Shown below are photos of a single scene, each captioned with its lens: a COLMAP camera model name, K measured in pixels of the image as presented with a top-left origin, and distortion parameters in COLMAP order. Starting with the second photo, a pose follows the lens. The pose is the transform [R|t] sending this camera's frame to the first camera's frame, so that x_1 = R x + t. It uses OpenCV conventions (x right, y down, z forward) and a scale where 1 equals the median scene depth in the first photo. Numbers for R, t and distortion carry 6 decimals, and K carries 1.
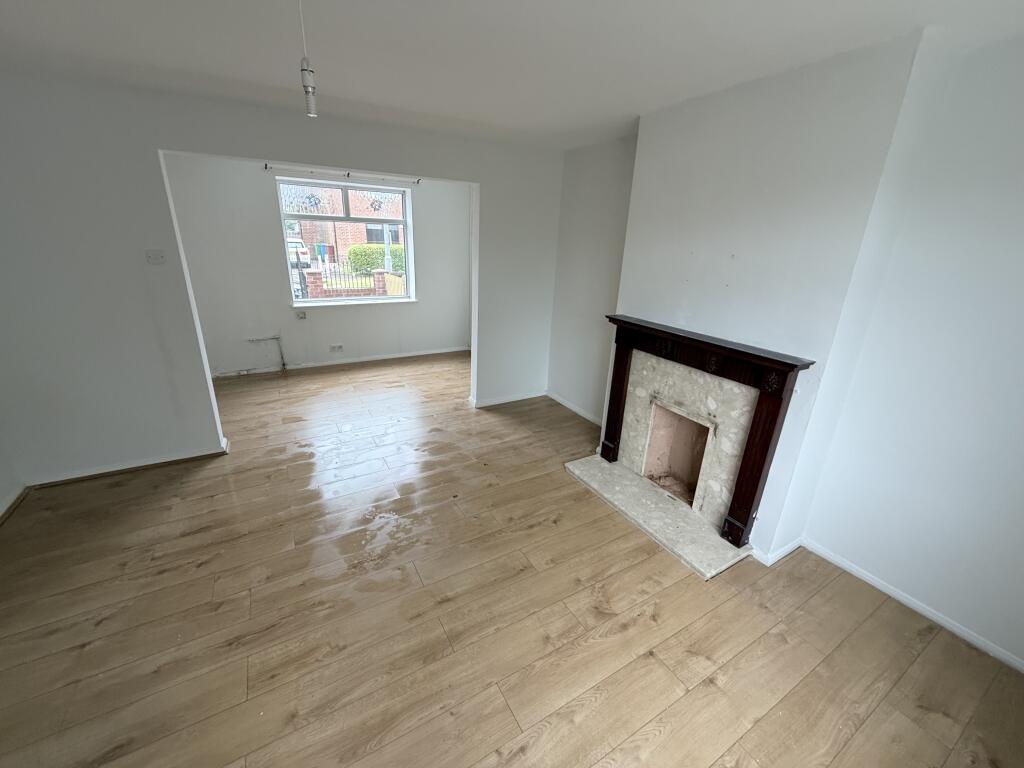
lens RADIAL K [[406.7, 0, 509.3], [0, 406.7, 382.8], [0, 0, 1]] dist [-0.001127, -0.000492]
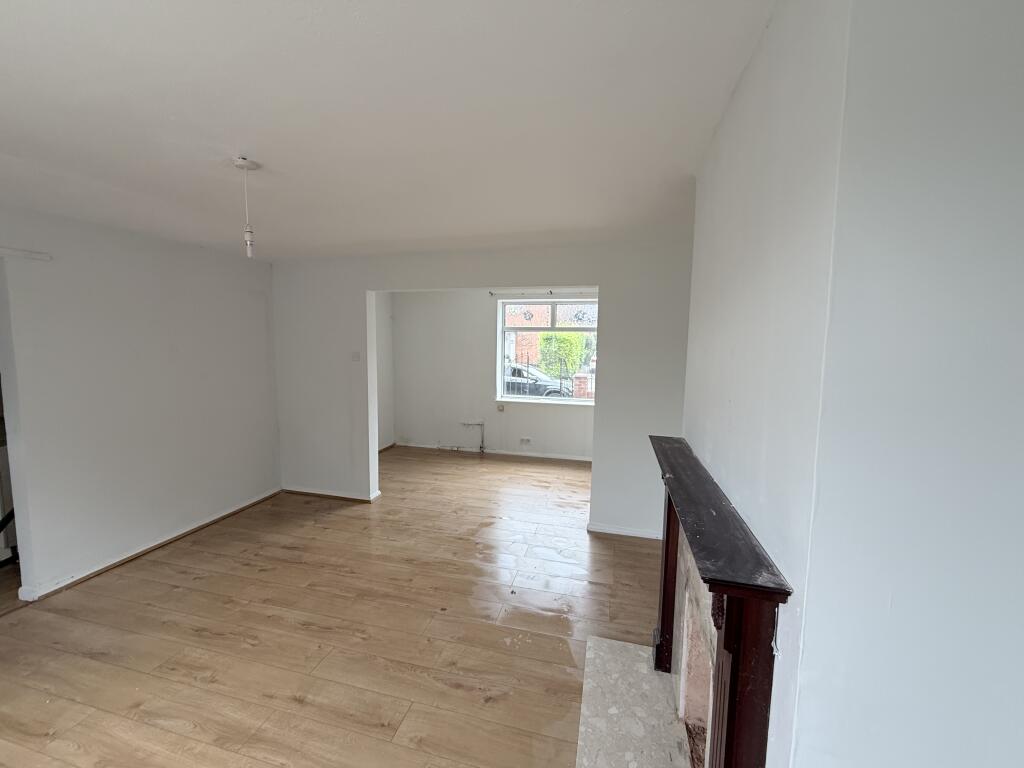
lens RADIAL K [[406.7, 0, 509.3], [0, 406.7, 382.8], [0, 0, 1]] dist [-0.001127, -0.000492]
pose [[0.715356, 0.044668, -0.697331, 0.531625], [-0.222458, 0.960589, -0.166677, -0.078610], [0.662404, 0.274360, 0.697100, 0.305551]]
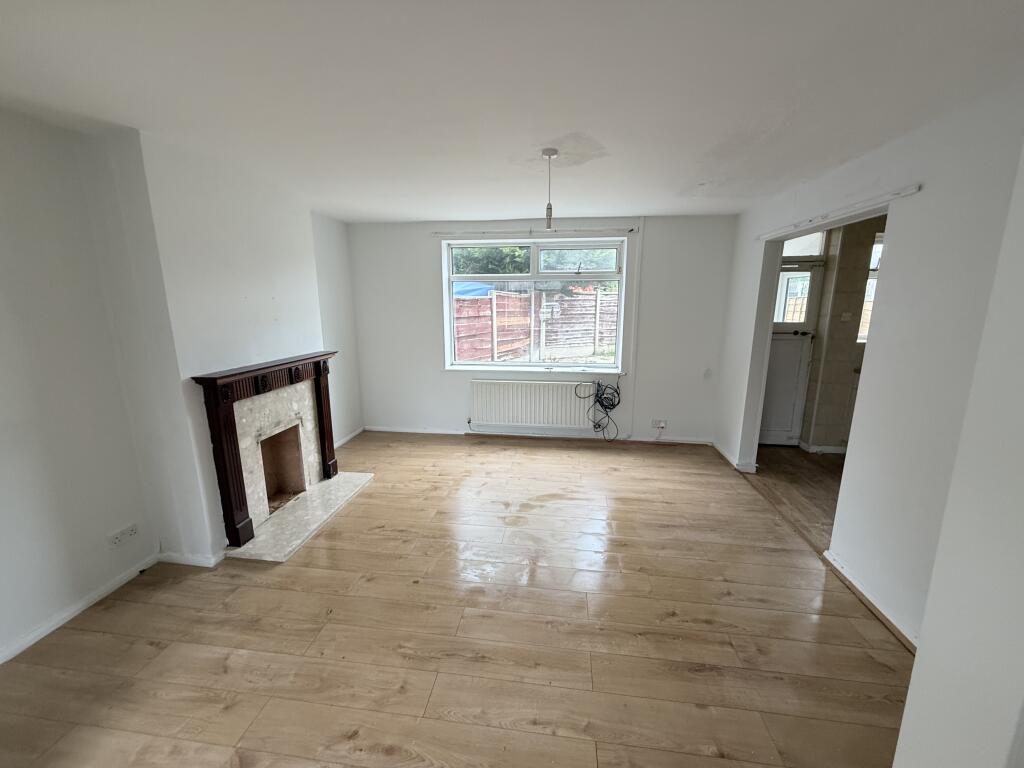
lens RADIAL K [[406.7, 0, 509.3], [0, 406.7, 382.8], [0, 0, 1]] dist [-0.001127, -0.000492]
pose [[-0.791238, -0.154191, 0.591750, -0.670573], [0.179851, 0.866211, 0.466189, -0.409701], [-0.584462, 0.475293, -0.657647, 1.150037]]
